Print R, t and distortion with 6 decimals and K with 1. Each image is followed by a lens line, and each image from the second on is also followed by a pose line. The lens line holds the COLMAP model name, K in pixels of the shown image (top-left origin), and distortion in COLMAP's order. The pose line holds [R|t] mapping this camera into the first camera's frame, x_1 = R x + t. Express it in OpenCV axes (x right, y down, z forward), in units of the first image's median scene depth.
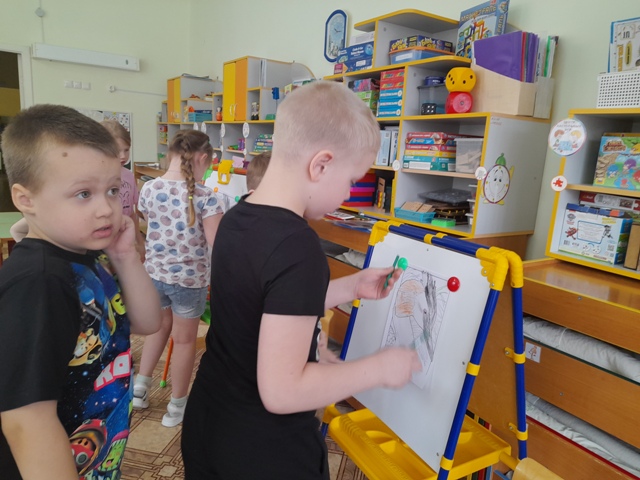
lens RADIAL K [[475.3, 0, 319.8], [0, 475.3, 241.8], [0, 0, 1]] dist [0.049288, -0.016028]
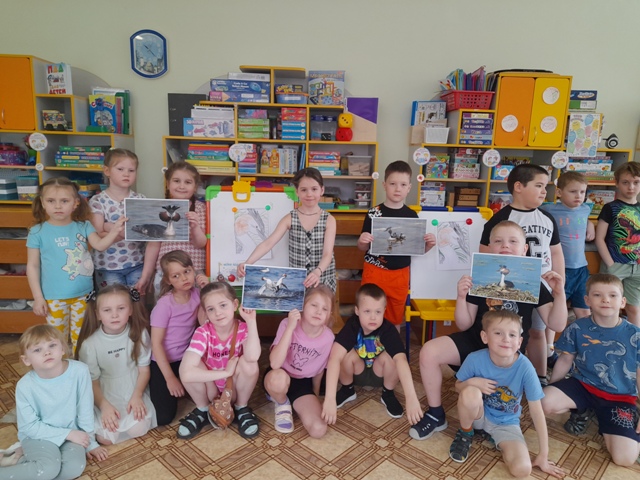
lens RADIAL K [[475.3, 0, 320.3], [0, 475.3, 238.0], [0, 0, 1]] dist [0.049288, -0.016028]
pose [[0.482261, -0.206094, 0.851439, -1.131136], [0.171714, 0.975317, 0.138819, -0.168949], [-0.859033, 0.079257, 0.505747, 0.251359]]
